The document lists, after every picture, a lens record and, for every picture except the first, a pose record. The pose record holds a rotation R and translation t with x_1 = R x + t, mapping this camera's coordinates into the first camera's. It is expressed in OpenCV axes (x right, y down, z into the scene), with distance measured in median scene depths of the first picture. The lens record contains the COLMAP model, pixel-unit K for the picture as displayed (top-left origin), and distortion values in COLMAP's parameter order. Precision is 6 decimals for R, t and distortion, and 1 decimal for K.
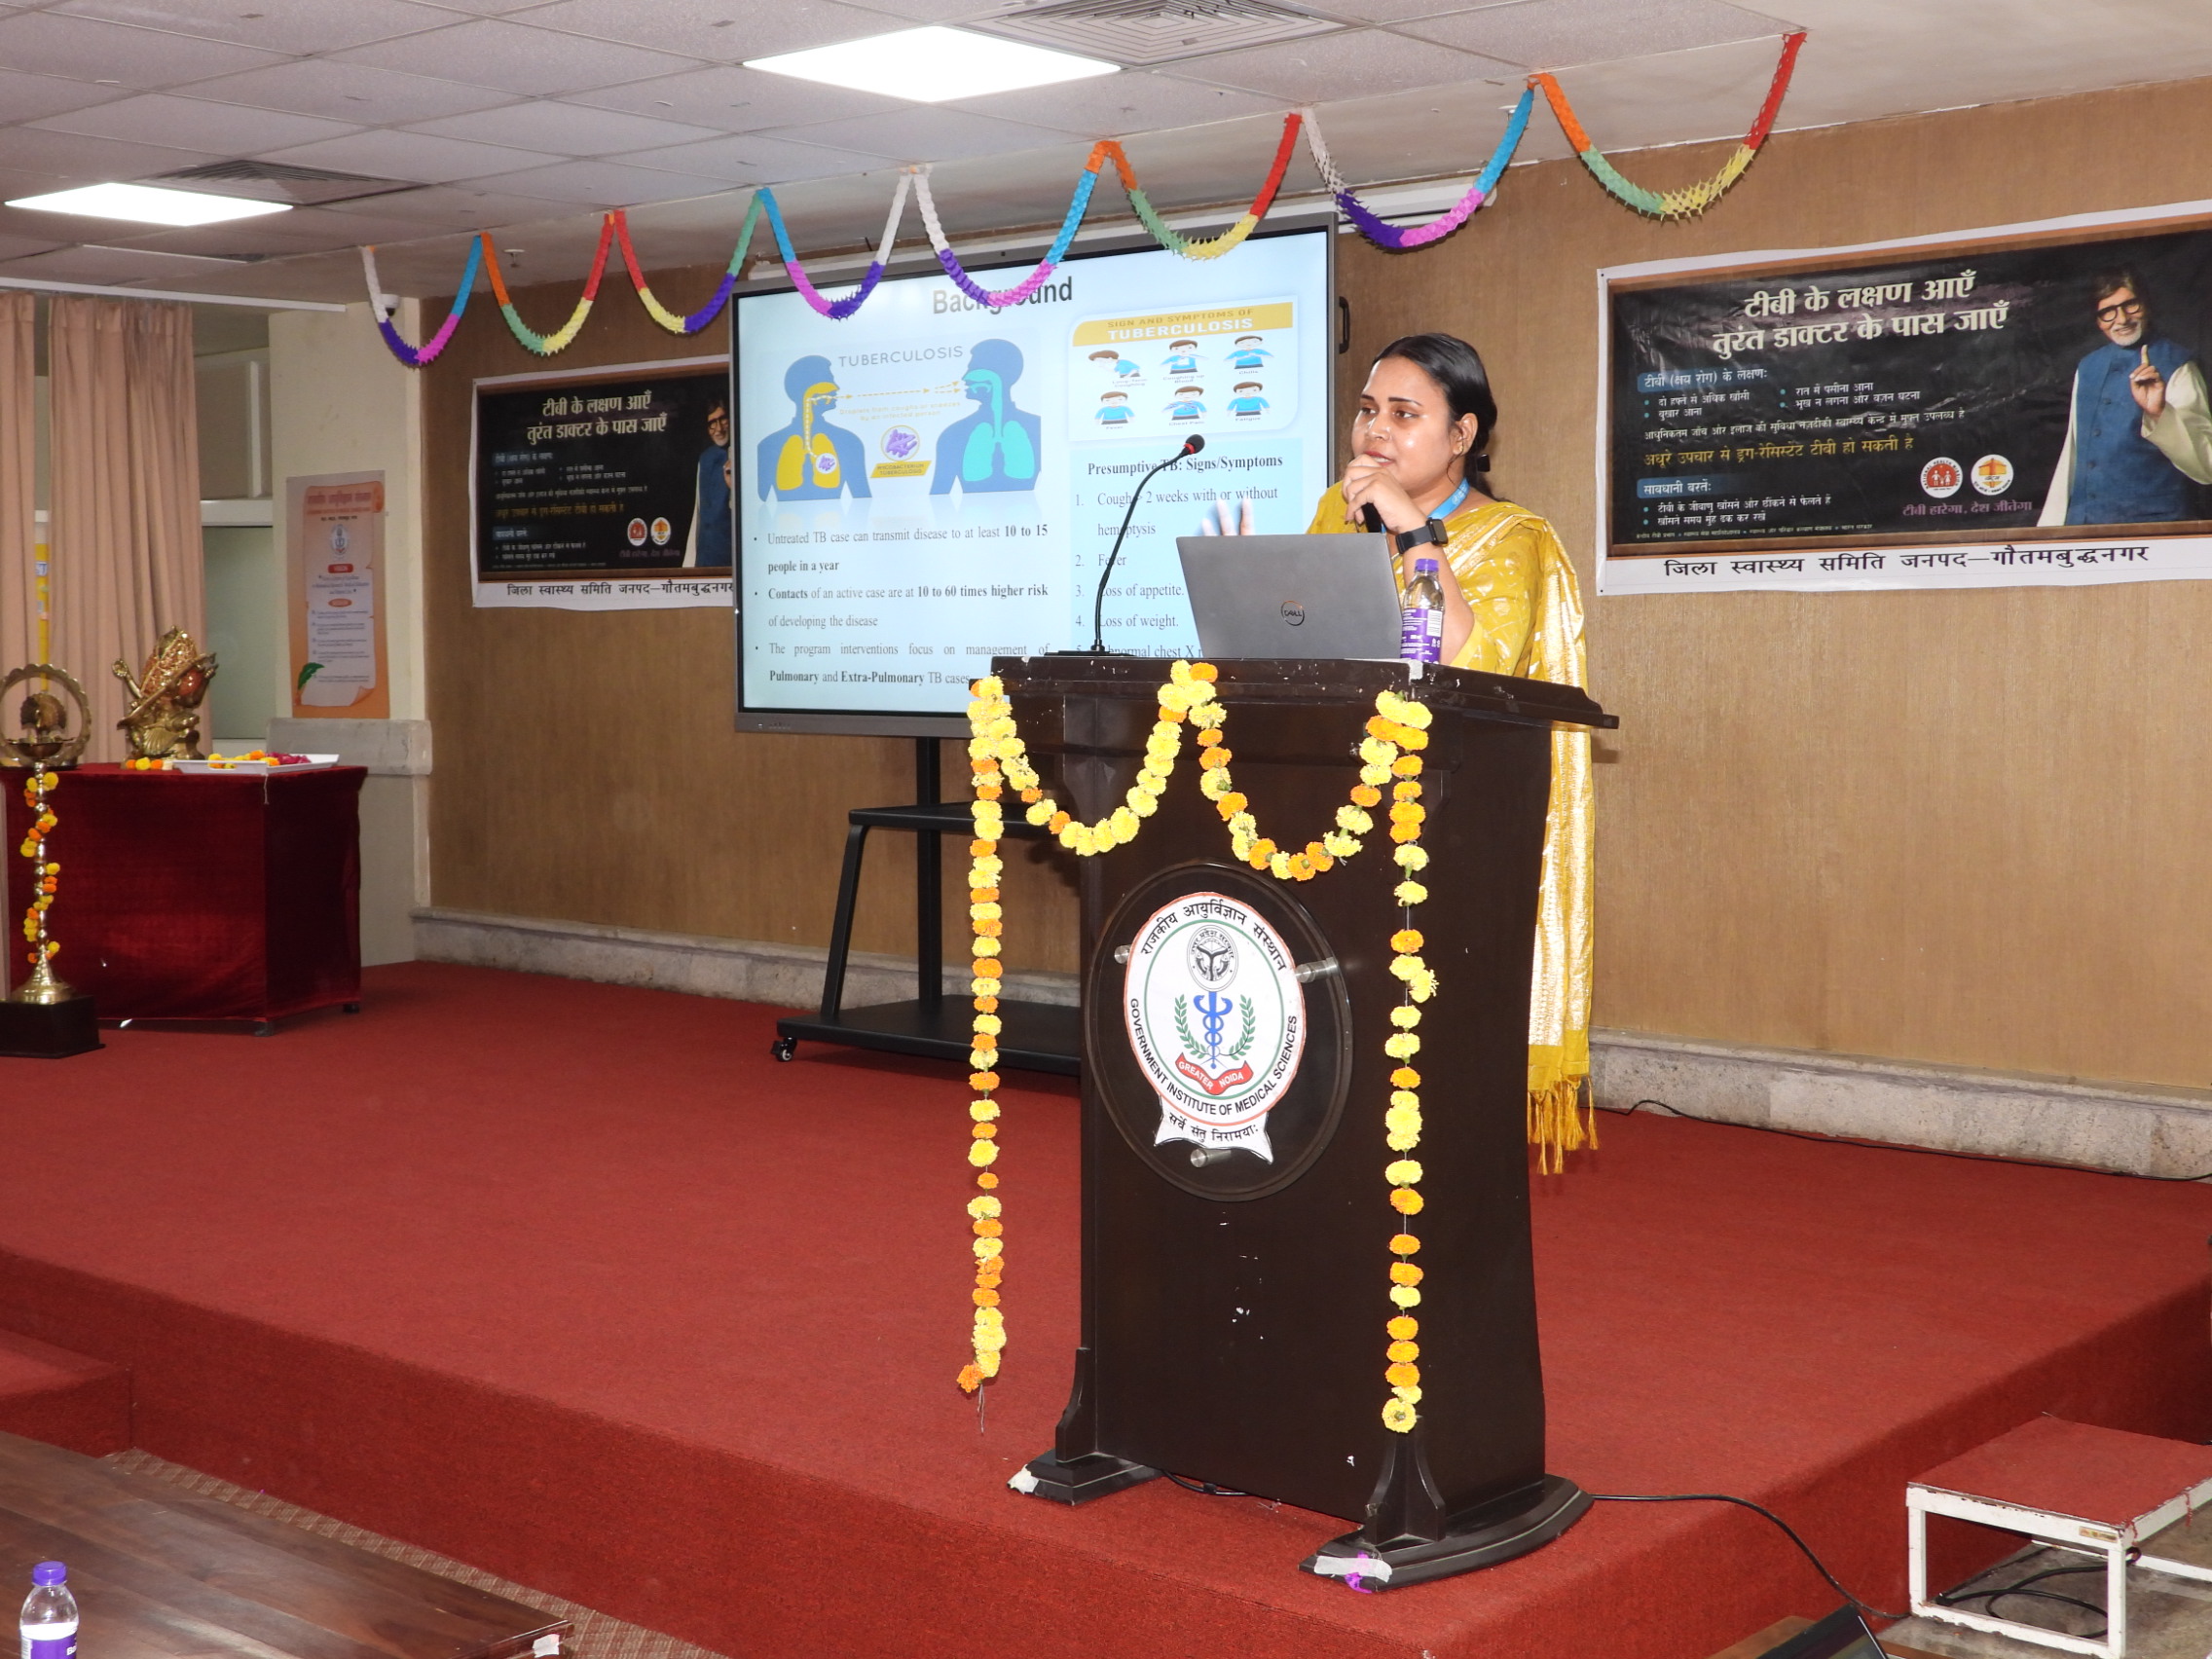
lens RADIAL K [[2894.1, 0, 1106.0], [0, 2894.1, 829.5], [0, 0, 1]] dist [-0.000794, -0.038254]
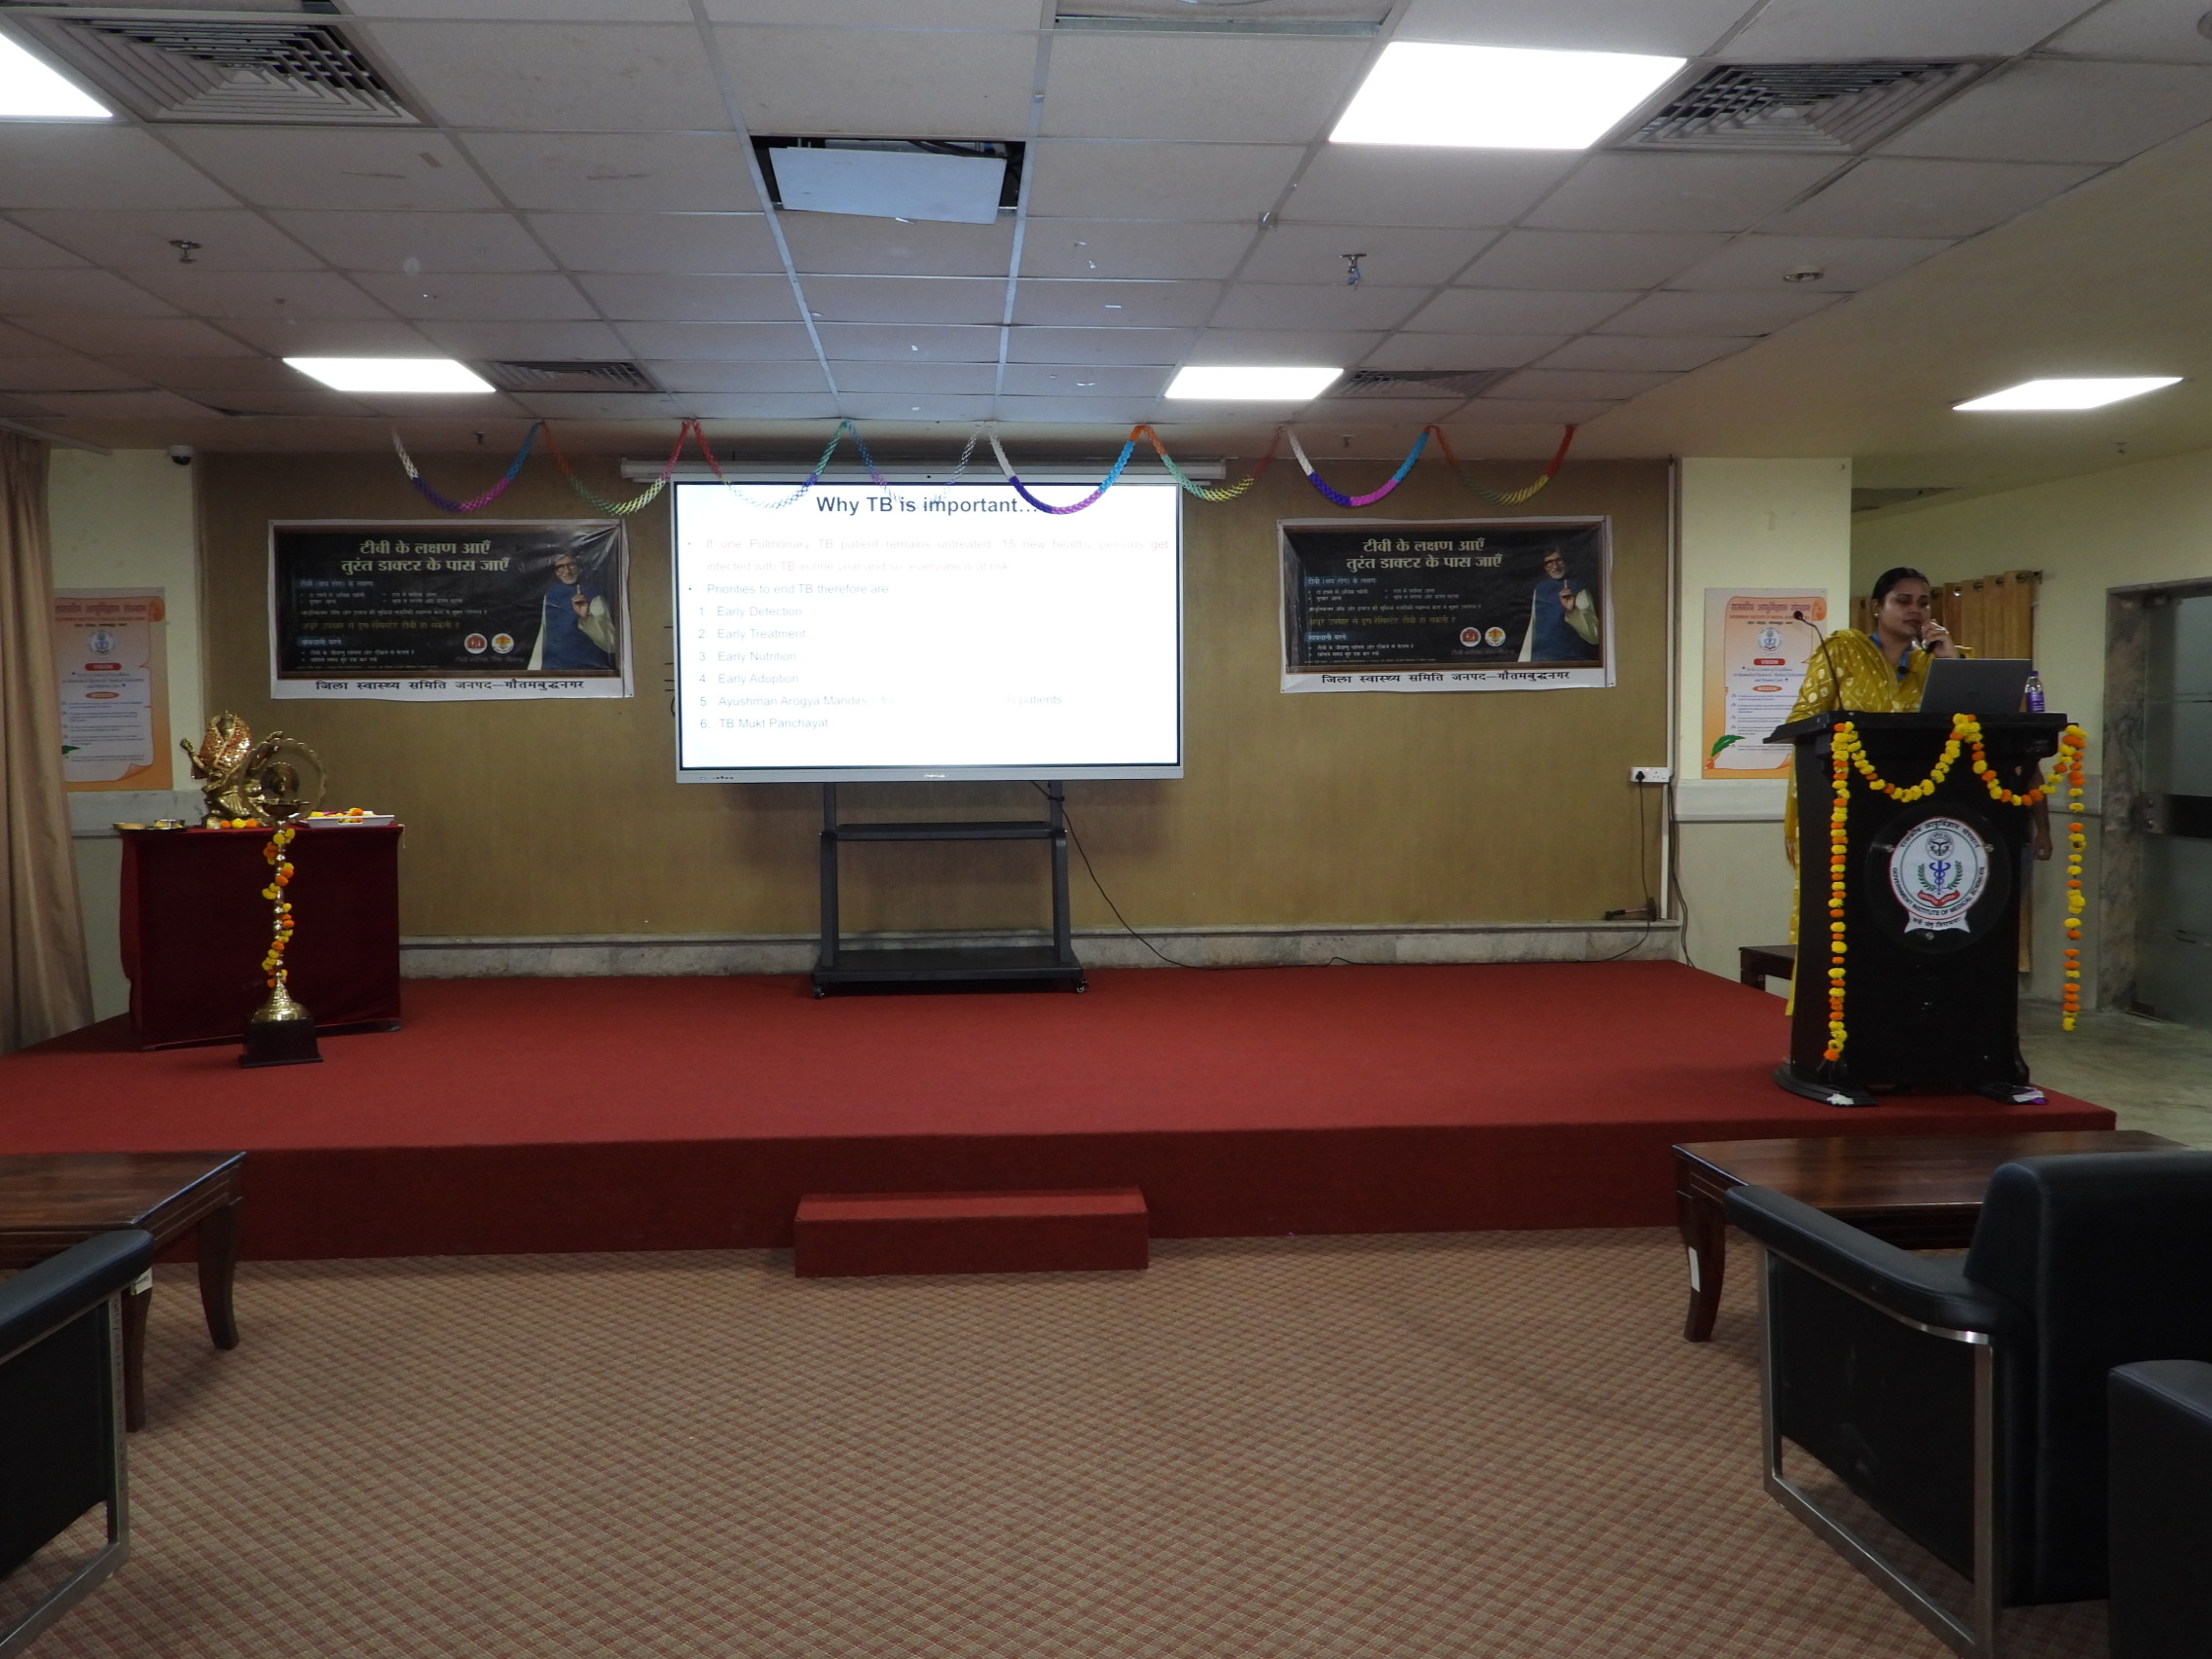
lens RADIAL K [[1846.1, 0, 1106.0], [0, 1846.1, 829.5], [0, 0, 1]] dist [-0.032881, -0.004232]
pose [[0.699120, -0.042293, 0.713752, -0.814001], [0.054002, 0.998521, 0.006272, -0.006798], [-0.712962, 0.034159, 0.700371, 0.263109]]
